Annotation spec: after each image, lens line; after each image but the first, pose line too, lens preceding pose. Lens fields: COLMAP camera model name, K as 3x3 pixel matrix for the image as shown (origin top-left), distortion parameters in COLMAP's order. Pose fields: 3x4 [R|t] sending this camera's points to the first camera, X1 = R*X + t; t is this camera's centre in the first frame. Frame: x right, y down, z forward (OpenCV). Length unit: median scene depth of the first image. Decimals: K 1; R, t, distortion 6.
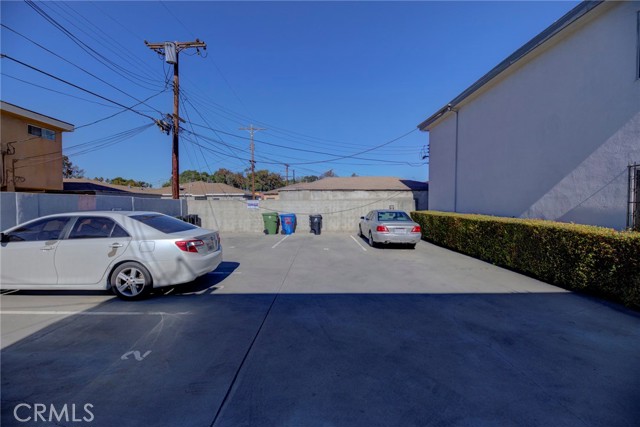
lens RADIAL K [[264.2, 0, 322.5], [0, 264.2, 213.2], [0, 0, 1]] dist [-0.003853, -0.000750]
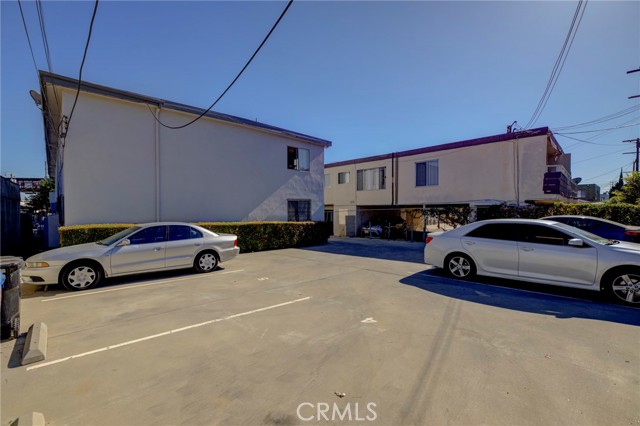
lens RADIAL K [[279.0, 0, 325.9], [0, 279.0, 213.6], [0, 0, 1]] dist [0.000614, 0.000017]
pose [[-0.686379, -0.001460, 0.727242, -0.541361], [0.029679, 0.999109, 0.030017, -0.043919], [-0.726638, 0.042187, -0.685724, 1.167189]]
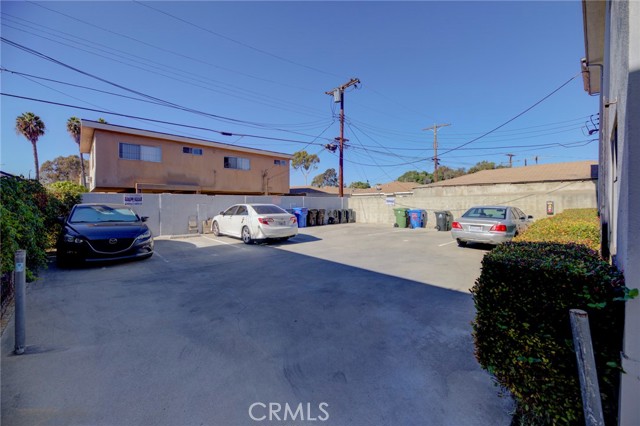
lens RADIAL K [[264.2, 0, 320.3], [0, 264.2, 206.5], [0, 0, 1]] dist [-0.003853, -0.000750]
pose [[0.659078, 0.008893, -0.752022, 0.506139], [-0.022704, 0.999710, -0.008077, 0.009078], [0.751731, 0.022397, 0.659089, 0.003014]]
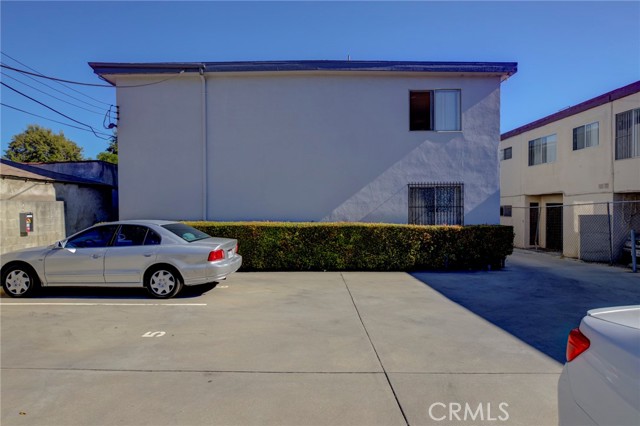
lens RADIAL K [[339.0, 0, 320.6], [0, 339.0, 212.4], [0, 0, 1]] dist [0.003138, -0.000265]
pose [[0.012488, -0.007560, 0.999893, -0.379643], [0.038535, 0.999232, 0.007074, -0.019037], [-0.999179, 0.038443, 0.012770, 0.641742]]
